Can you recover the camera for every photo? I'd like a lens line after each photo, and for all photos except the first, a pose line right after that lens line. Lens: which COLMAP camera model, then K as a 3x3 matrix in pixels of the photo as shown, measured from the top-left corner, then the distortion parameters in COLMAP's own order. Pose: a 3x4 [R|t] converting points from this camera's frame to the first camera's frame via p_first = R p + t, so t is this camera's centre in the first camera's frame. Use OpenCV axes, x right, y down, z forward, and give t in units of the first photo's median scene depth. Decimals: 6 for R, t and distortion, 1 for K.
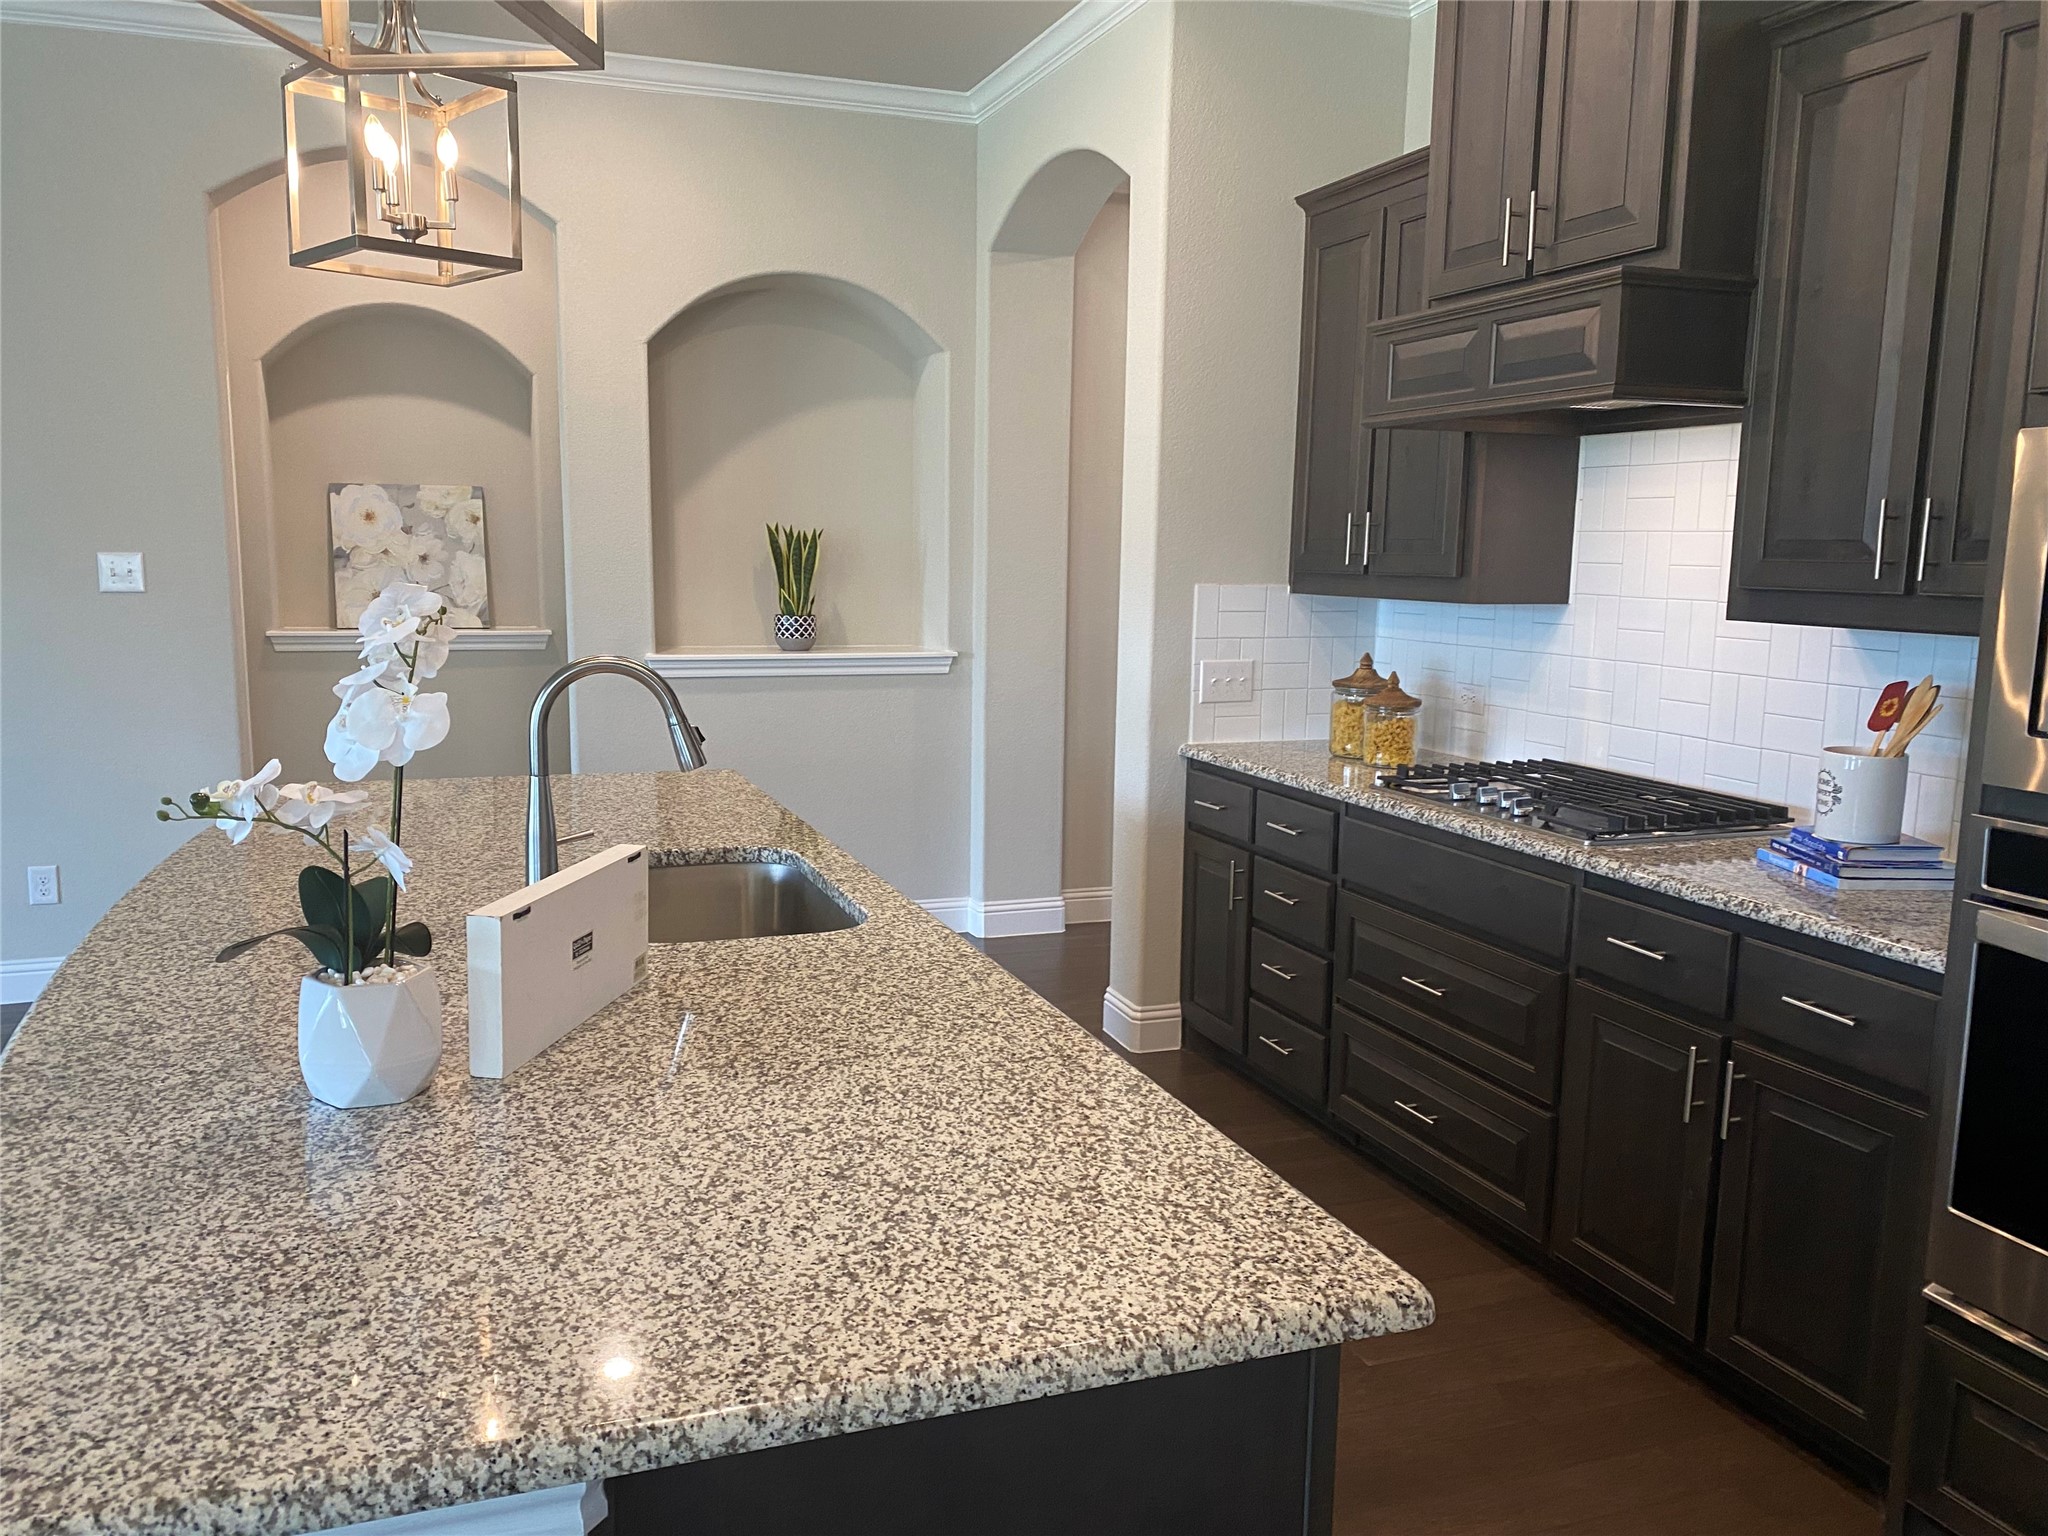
lens RADIAL K [[1579.9, 0, 1012.5], [0, 1579.9, 786.9], [0, 0, 1]] dist [0.056312, -0.044939]
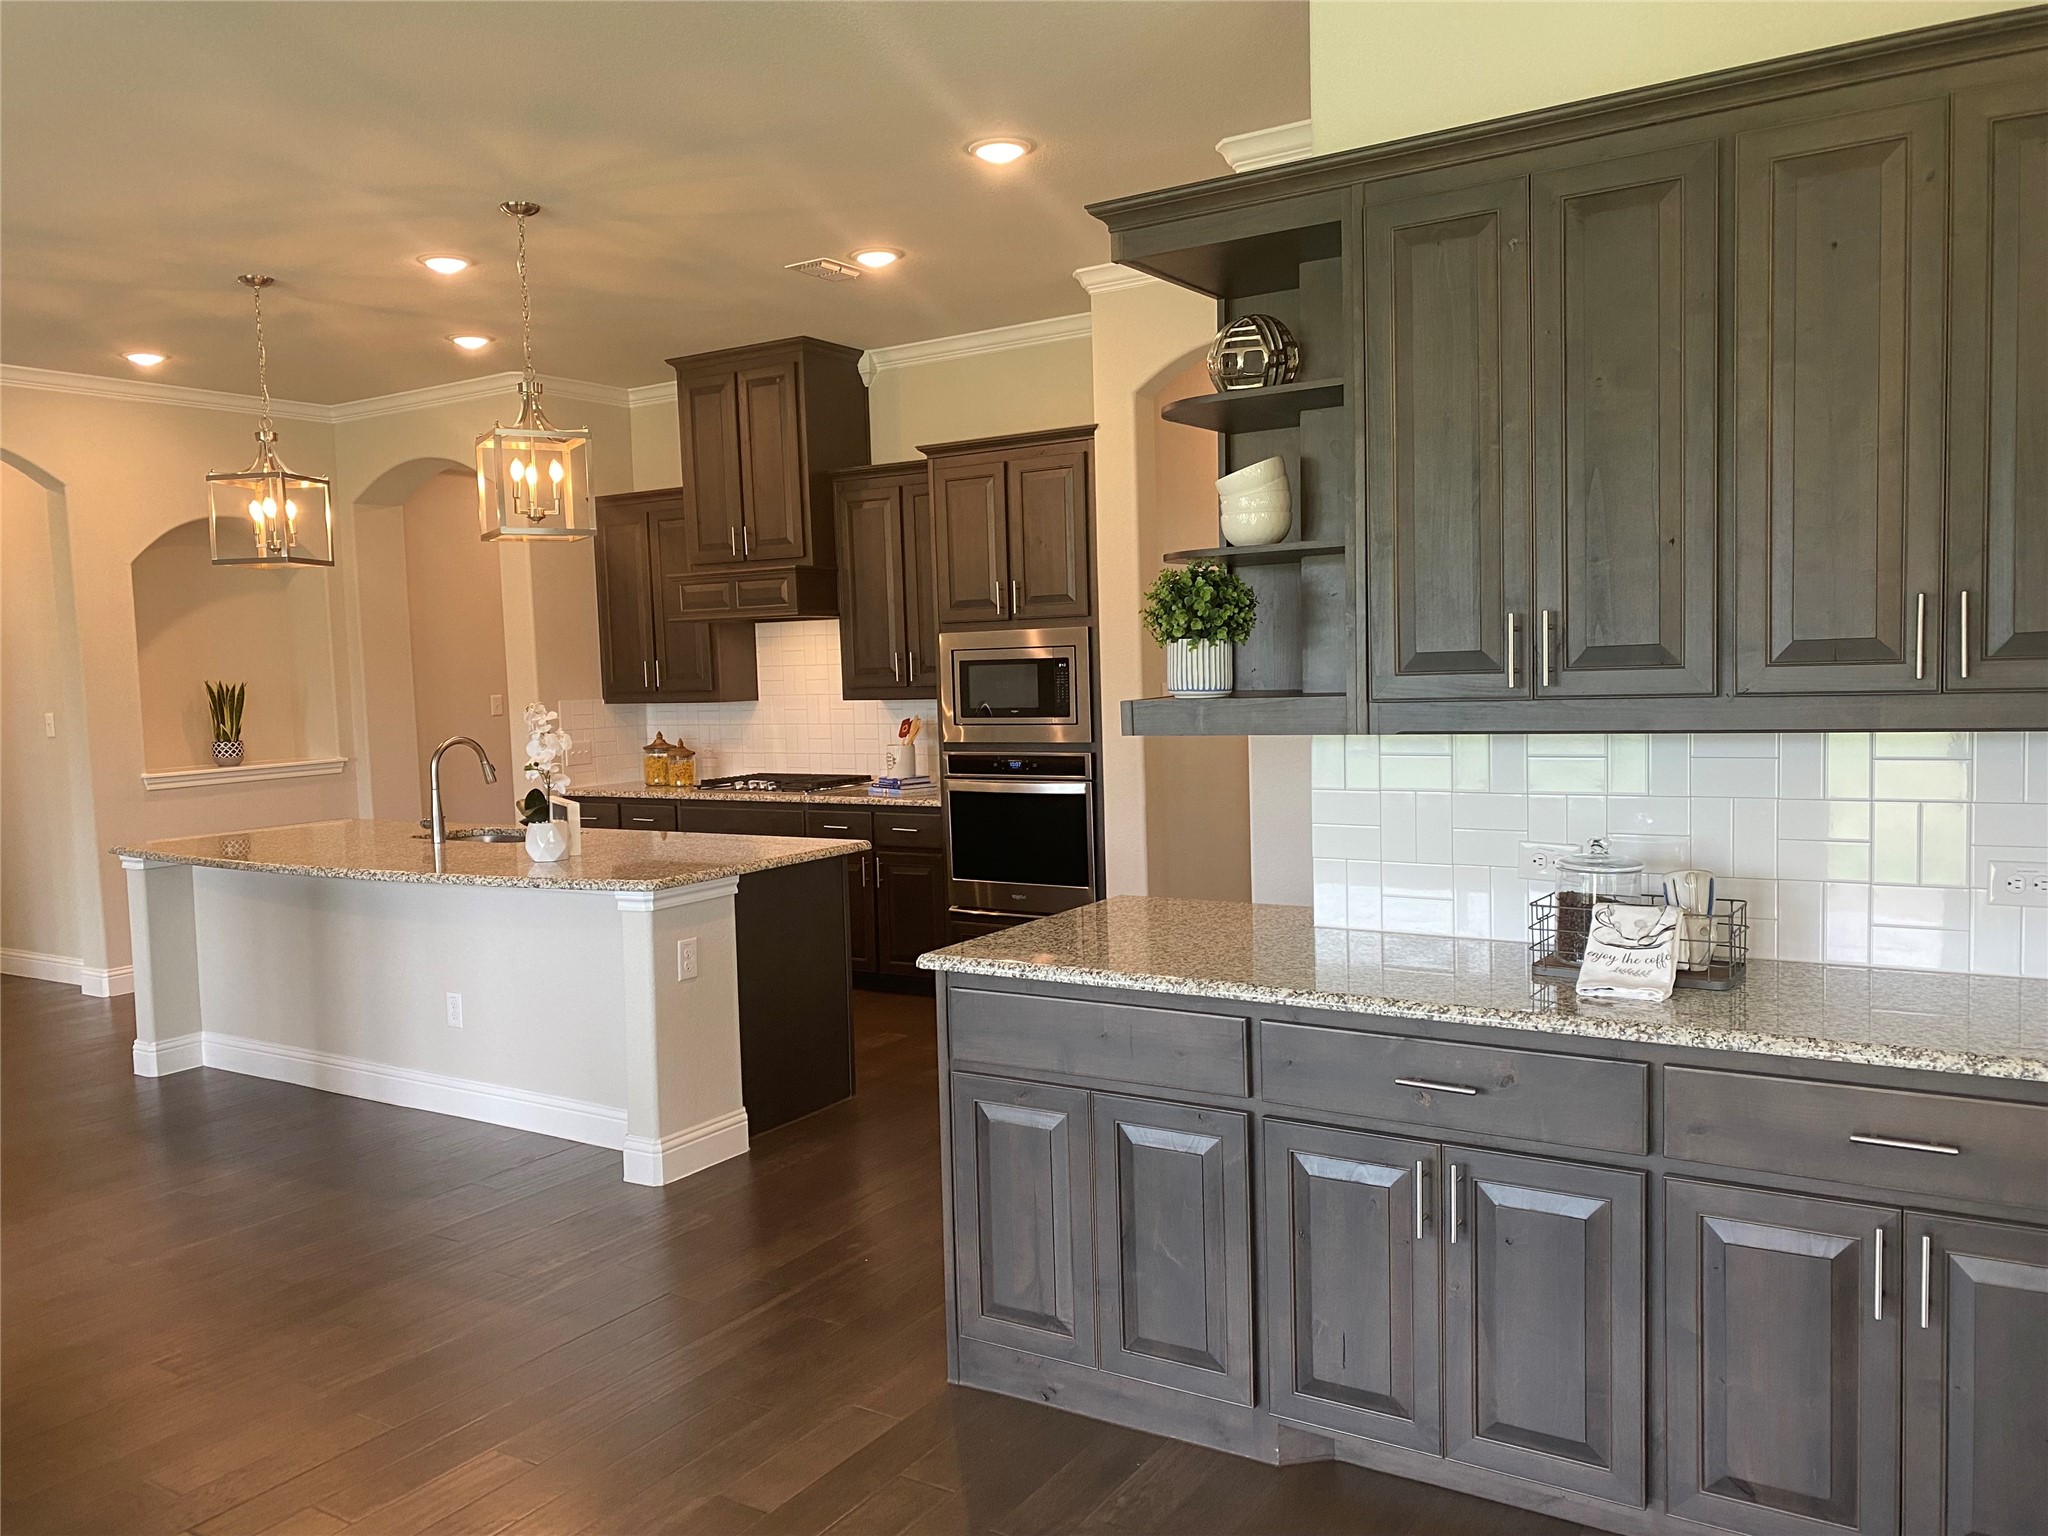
lens RADIAL K [[1579.9, 0, 1031.5], [0, 1579.9, 774.8], [0, 0, 1]] dist [0.056312, -0.044939]
pose [[0.795105, -0.082902, 0.600779, -0.863616], [0.133734, 0.990195, -0.040352, 0.158956], [-0.591543, 0.112429, 0.798396, -1.204445]]
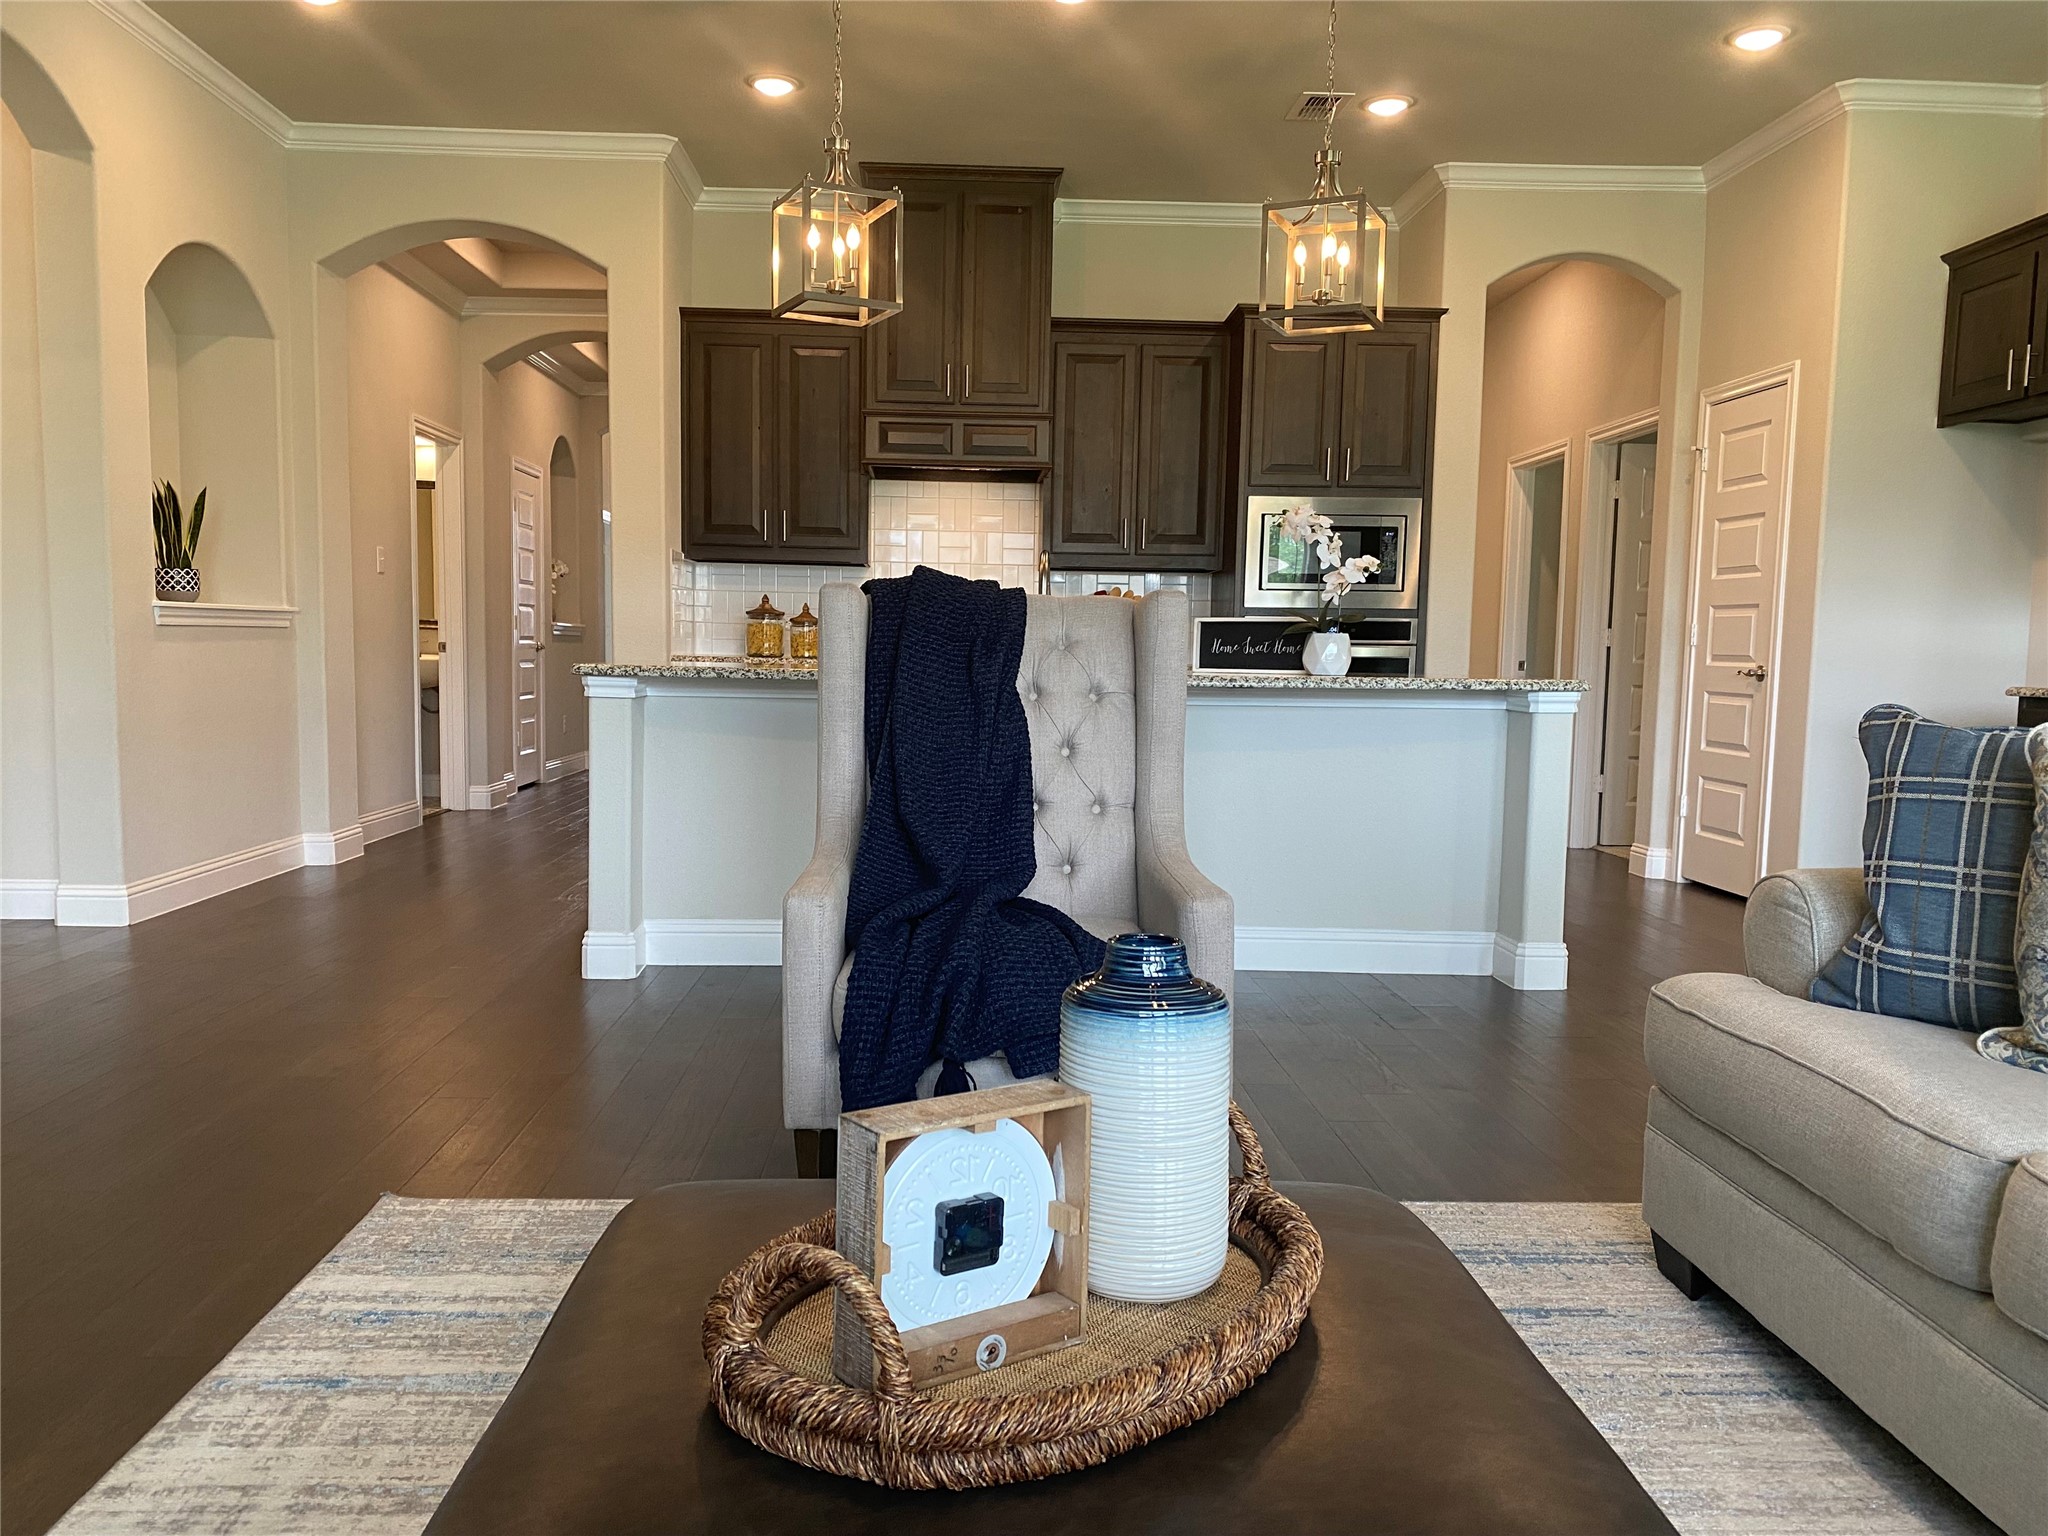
lens RADIAL K [[1579.9, 0, 1018.8], [0, 1579.9, 767.2], [0, 0, 1]] dist [0.056312, -0.044939]
pose [[0.288045, -0.096089, 0.952784, -1.919508], [0.137305, 0.988817, 0.058213, 0.051803], [-0.947722, 0.114054, 0.298017, 0.390058]]
